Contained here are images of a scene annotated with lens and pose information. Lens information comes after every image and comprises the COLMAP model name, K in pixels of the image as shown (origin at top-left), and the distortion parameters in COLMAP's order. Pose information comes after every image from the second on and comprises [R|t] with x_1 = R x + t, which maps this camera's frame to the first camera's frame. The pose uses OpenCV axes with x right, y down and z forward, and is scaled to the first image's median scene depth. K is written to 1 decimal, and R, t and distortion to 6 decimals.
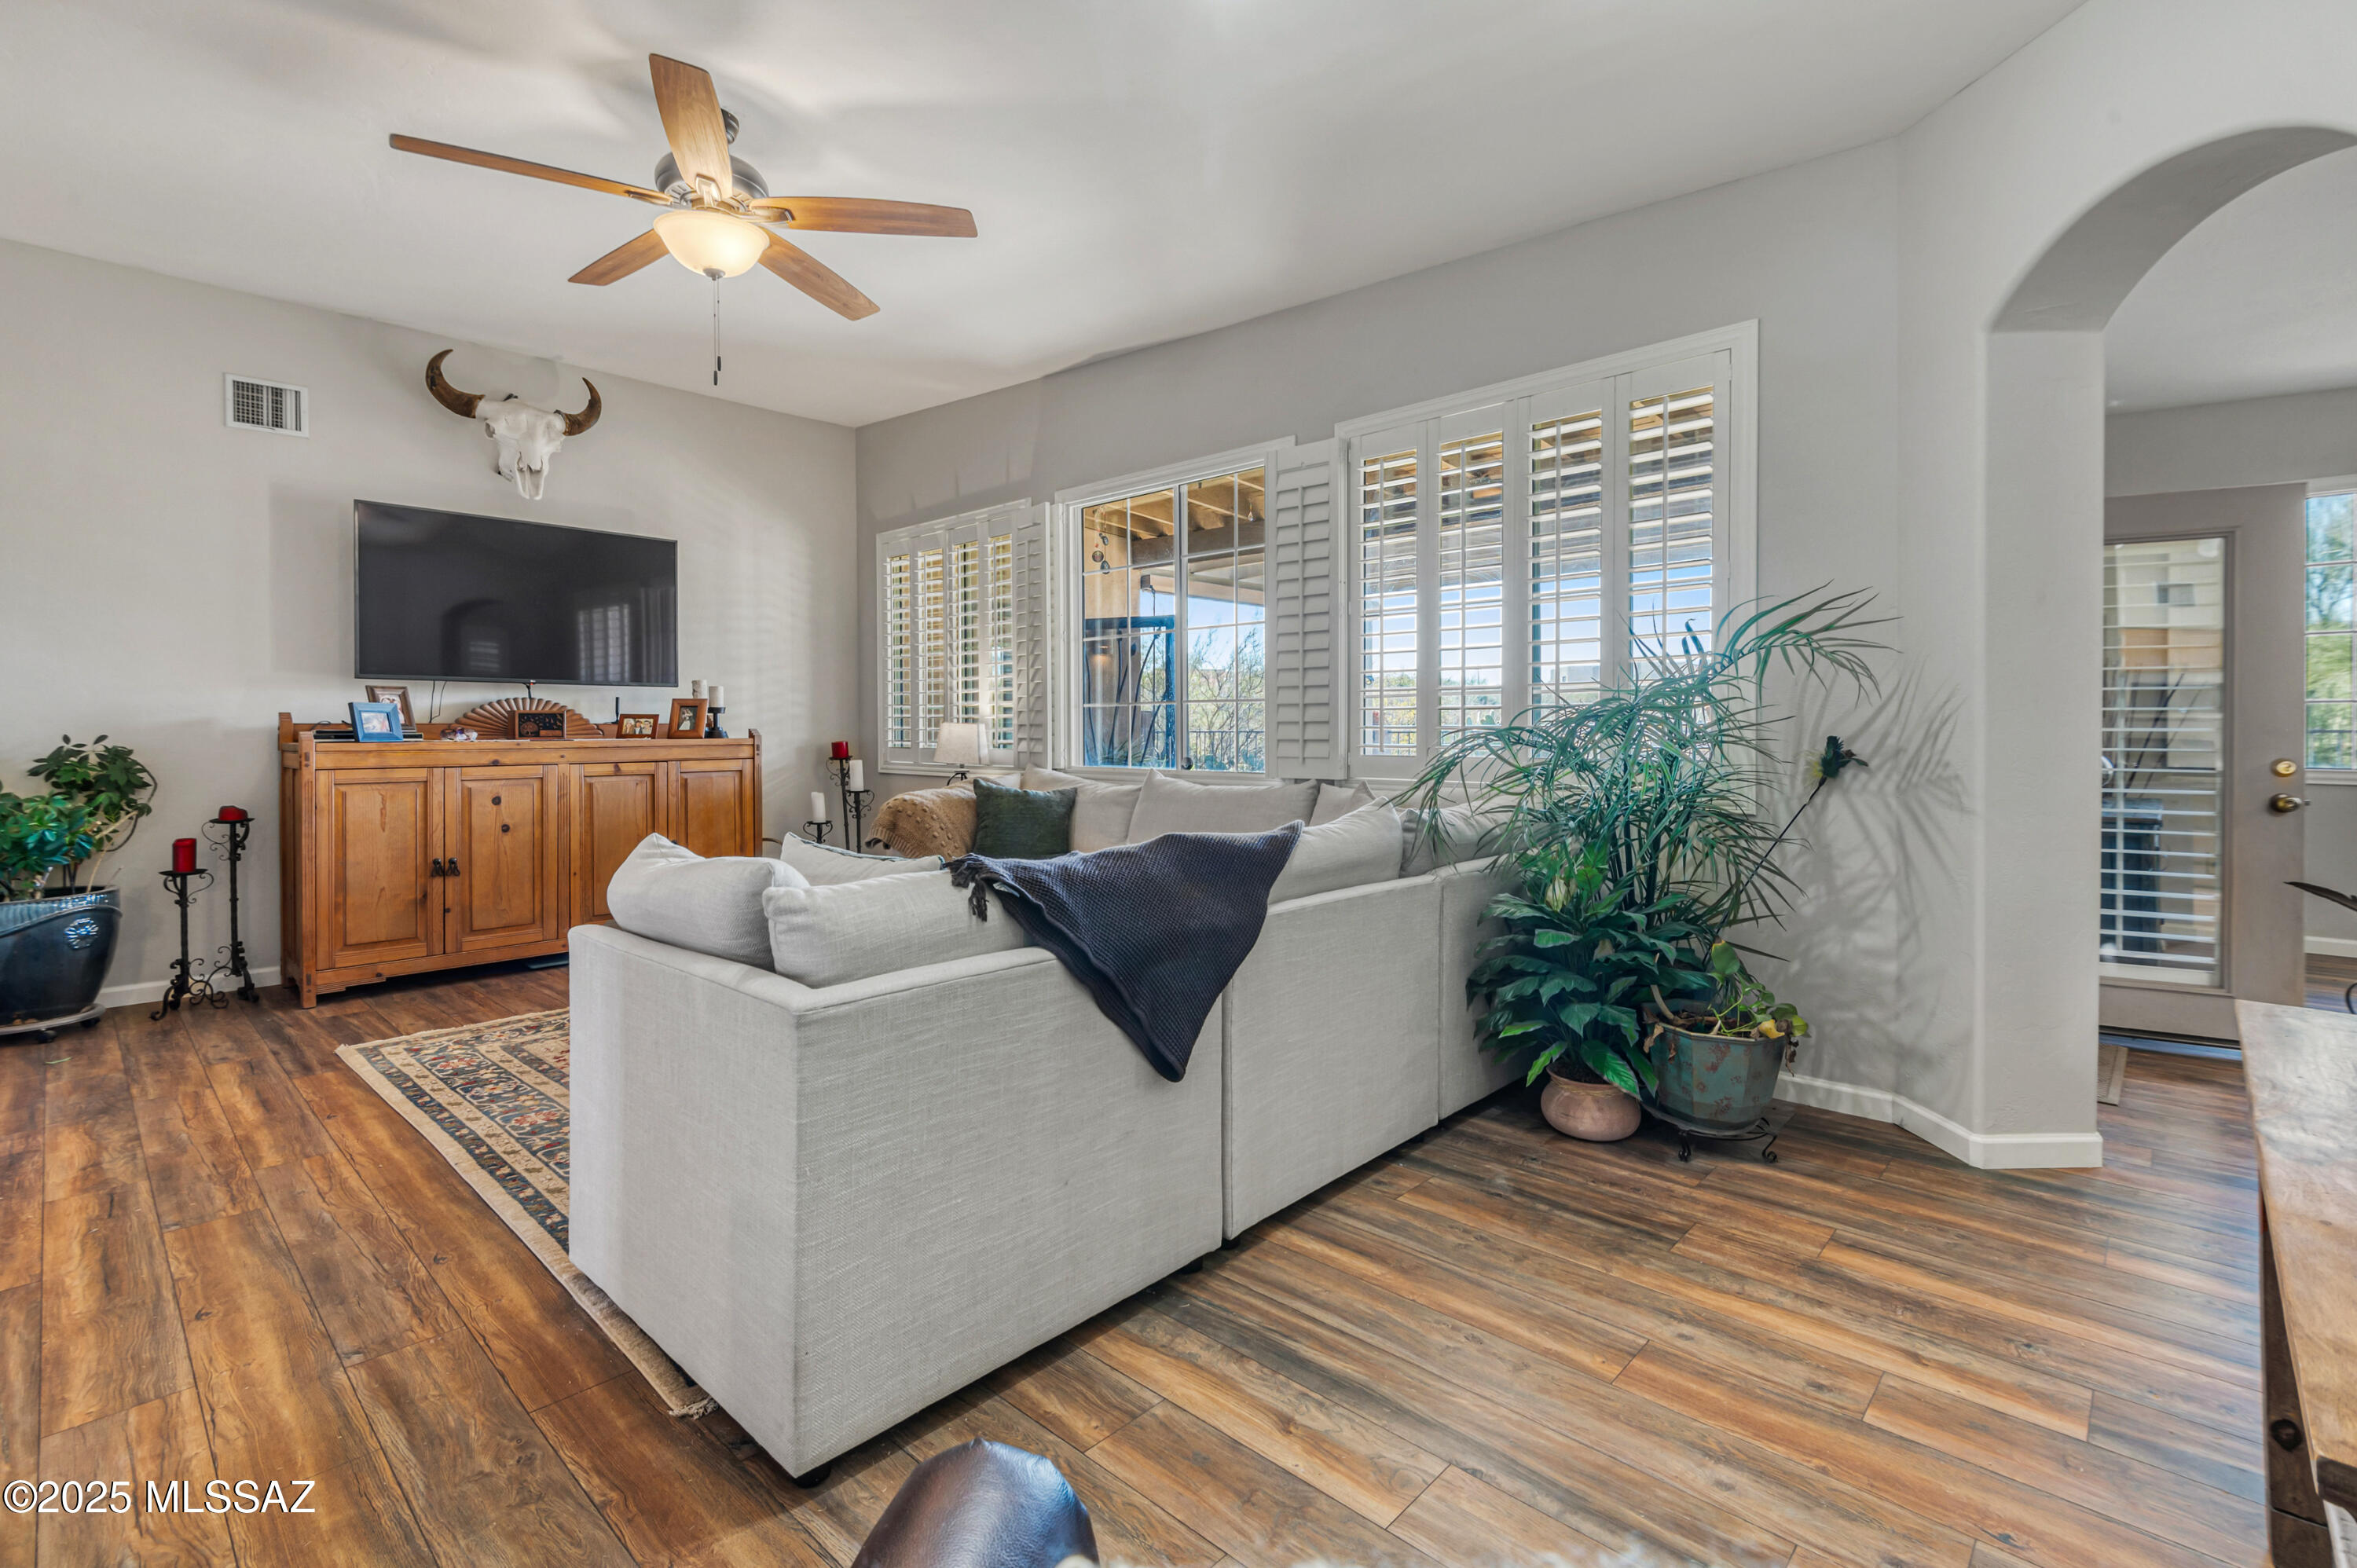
lens RADIAL K [[1058.3, 0, 1192.3], [0, 1058.3, 740.1], [0, 0, 1]] dist [0.022270, -0.000157]
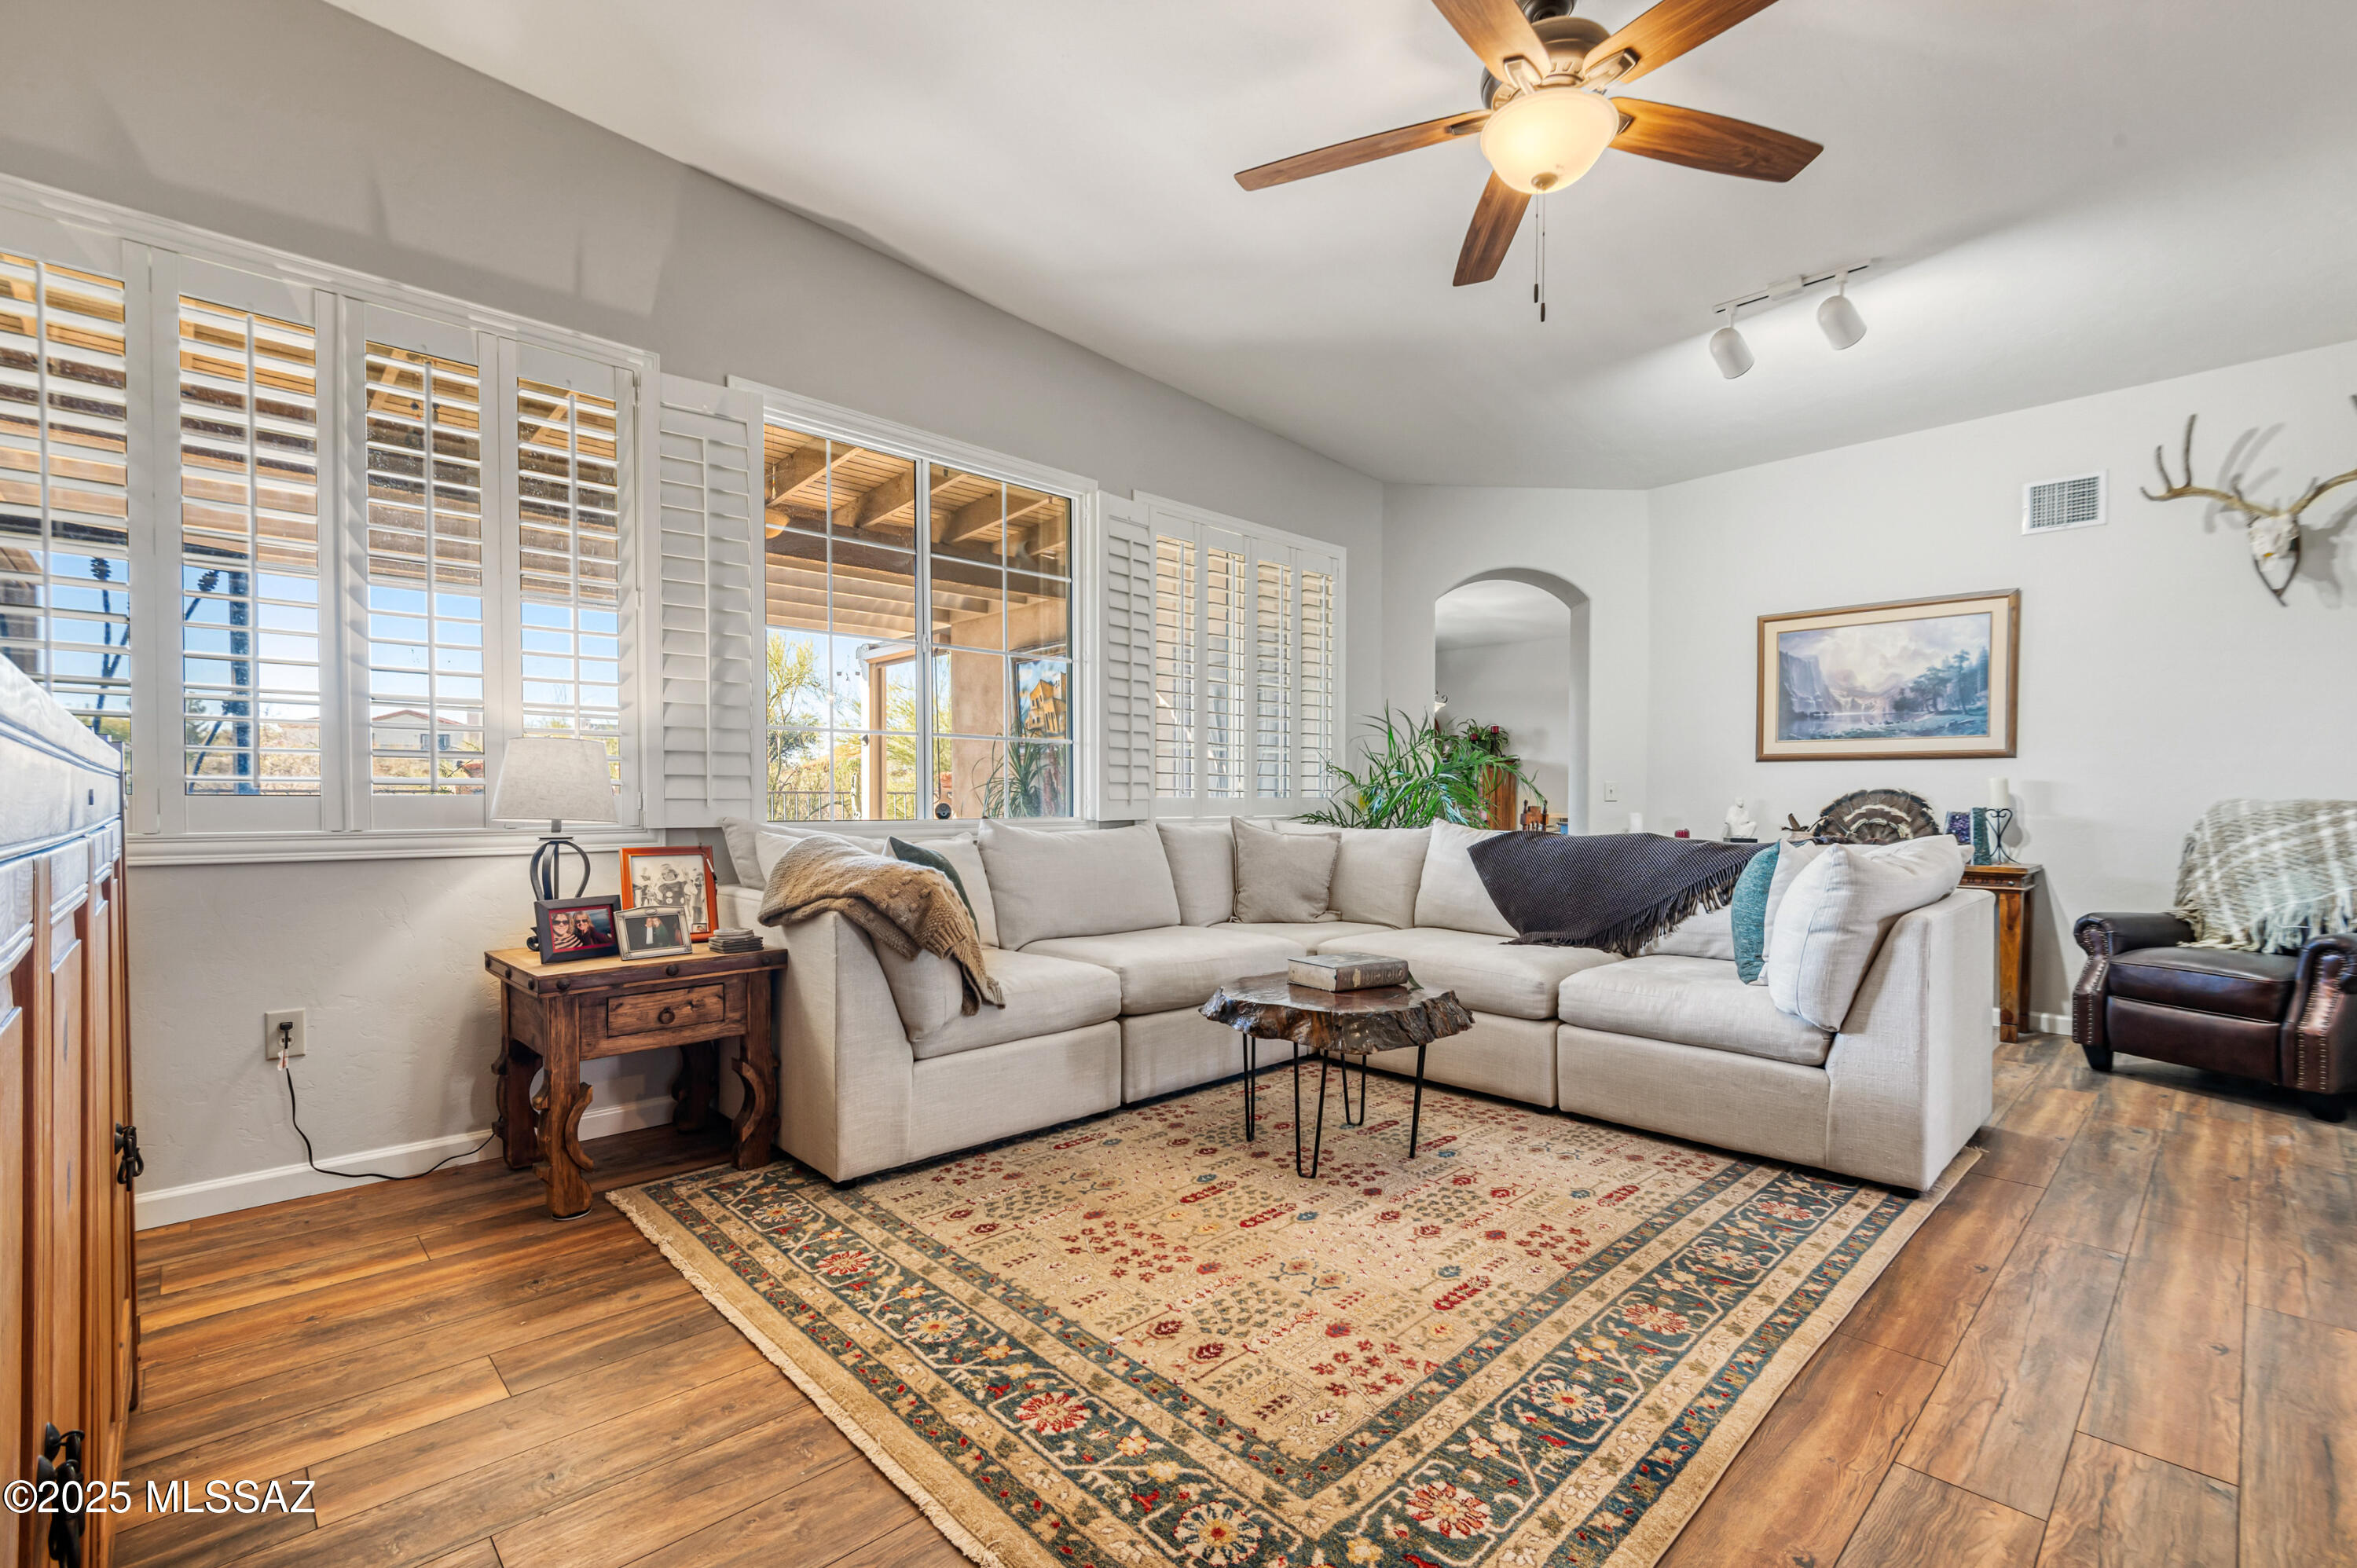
lens RADIAL K [[1036.3, 0, 1178.8], [0, 1036.3, 807.9], [0, 0, 1]] dist [0.019046, -0.000526]
pose [[0.057902, -0.007164, 0.998297, -0.829688], [0.010918, 0.999919, 0.006542, 0.019204], [-0.998263, 0.010520, 0.057976, 0.816180]]
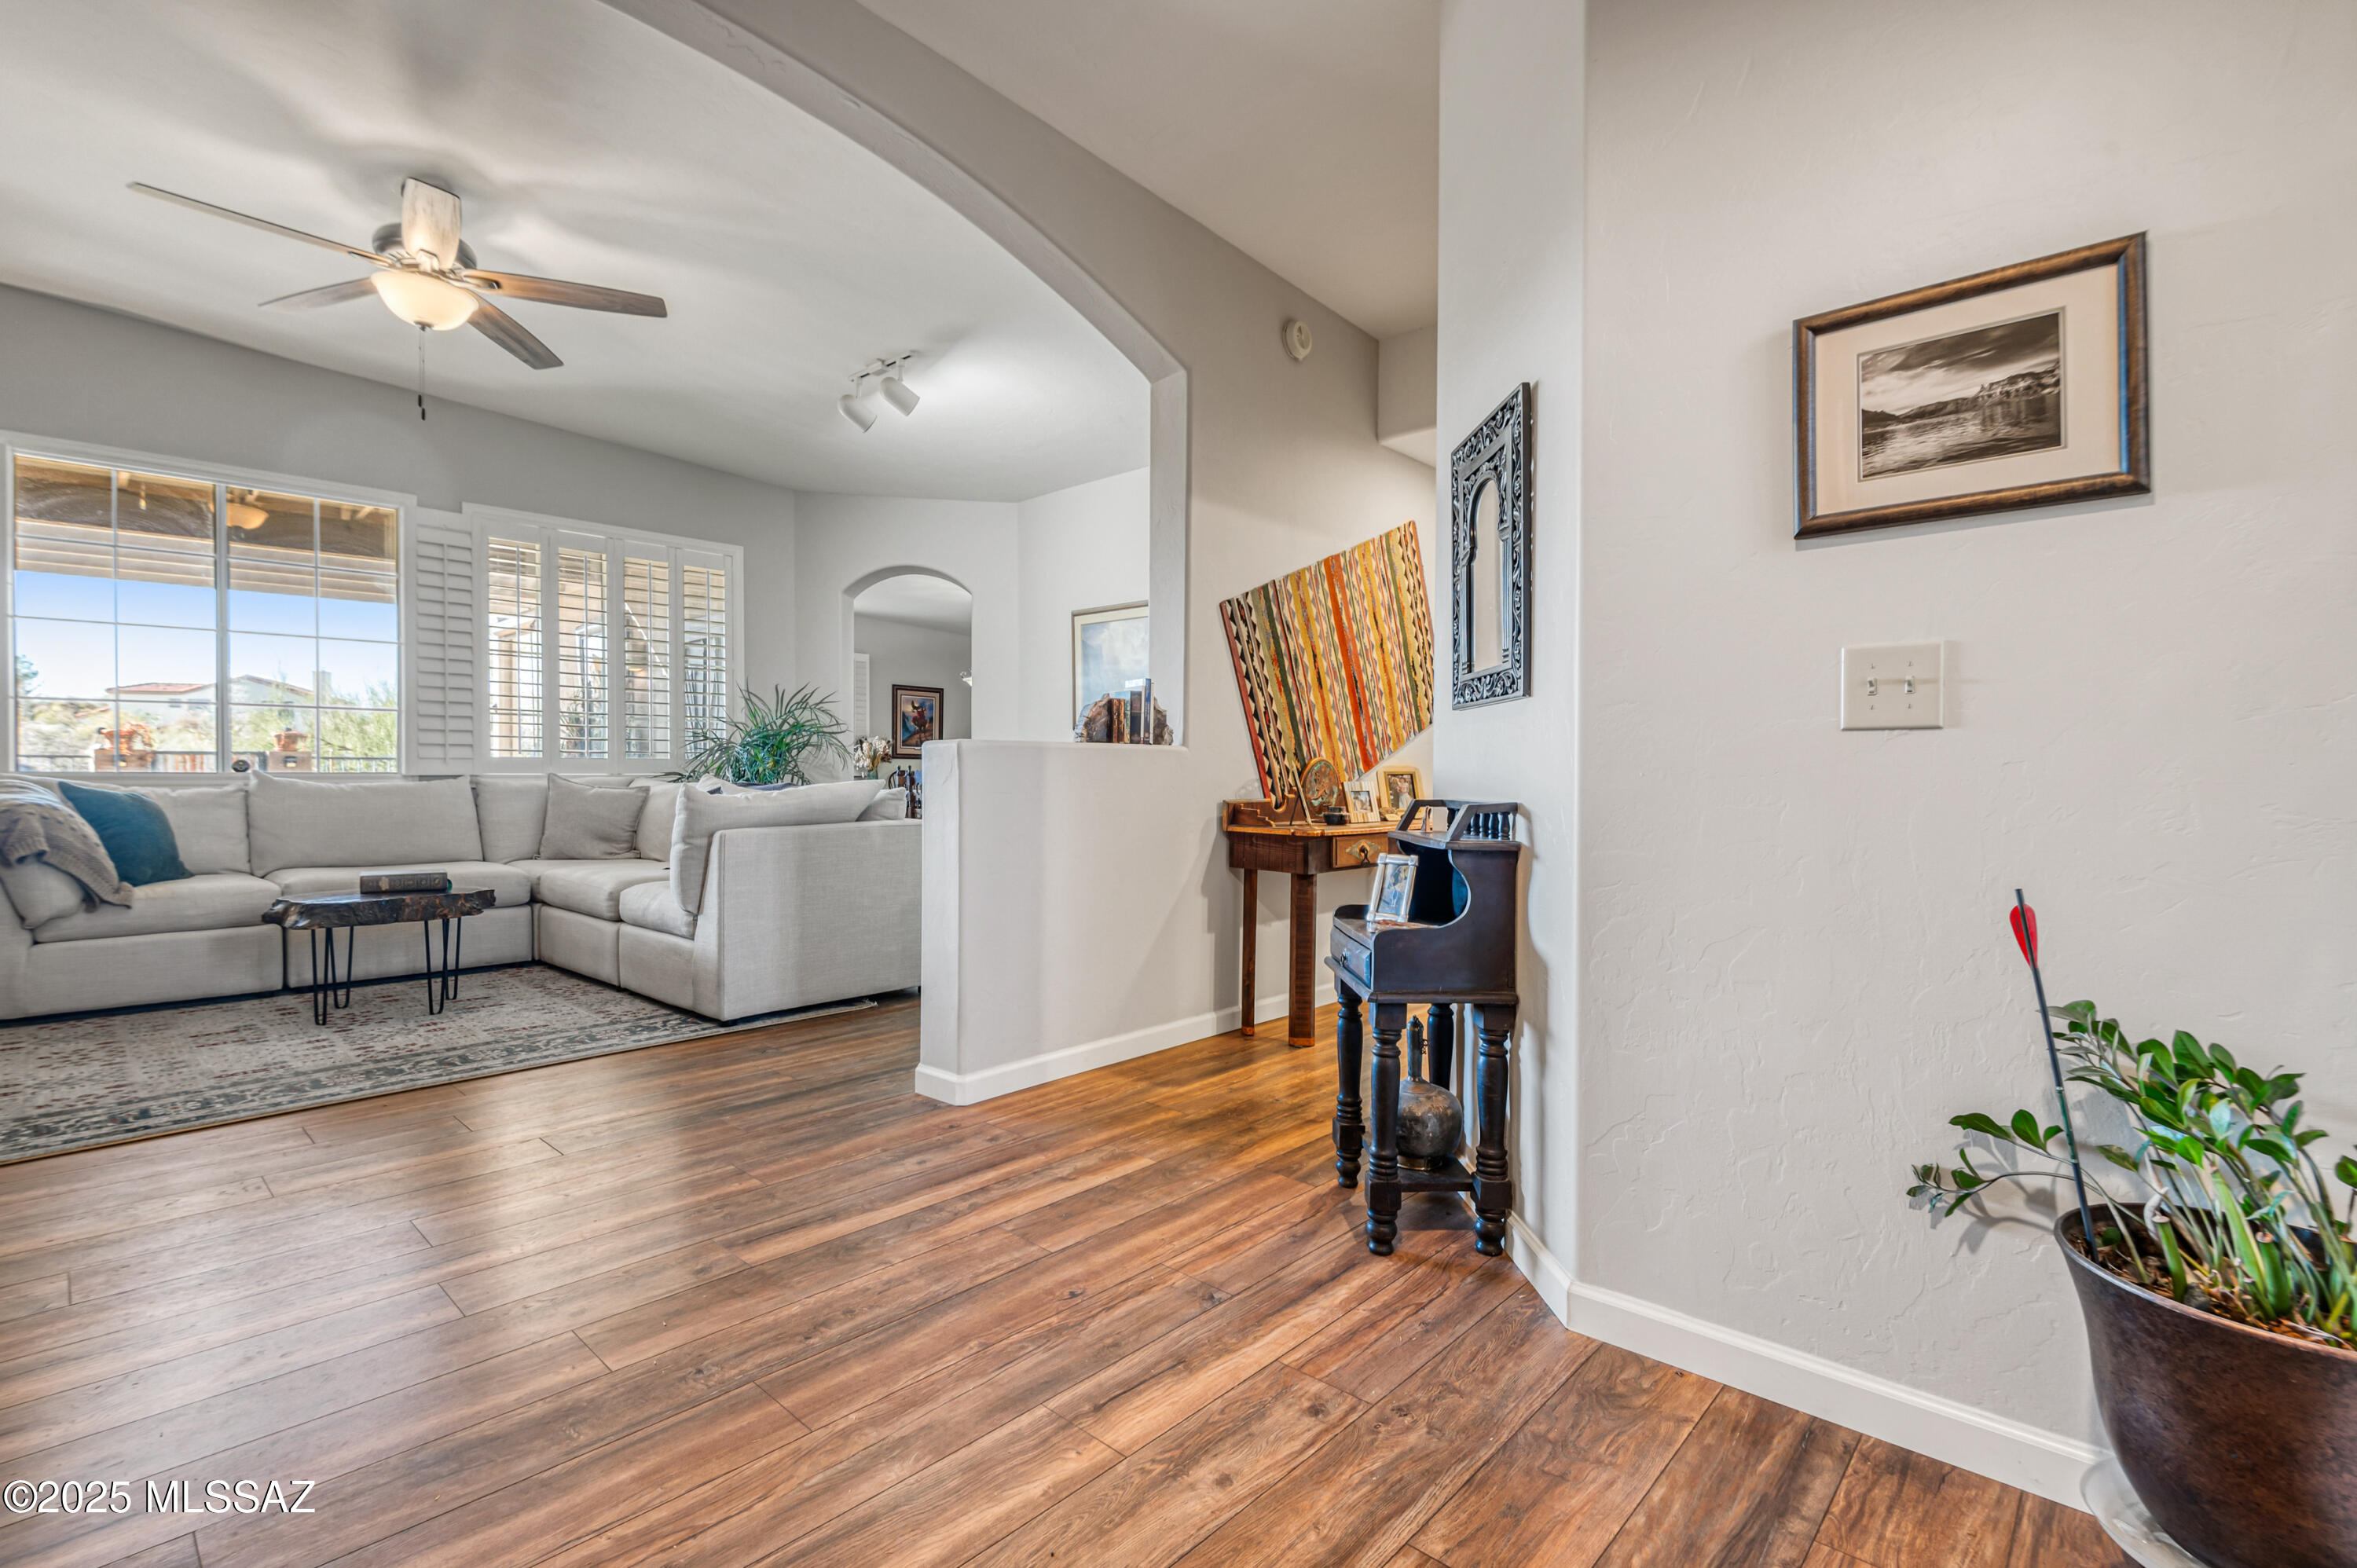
lens RADIAL K [[1075.9, 0, 1188.7], [0, 1075.9, 778.6], [0, 0, 1]] dist [-0.015140, -0.000665]
pose [[-0.016986, -0.004441, 0.999846, -1.082235], [0.010706, 0.999932, 0.004623, 0.042389], [-0.999798, 0.010782, -0.016937, 0.125195]]
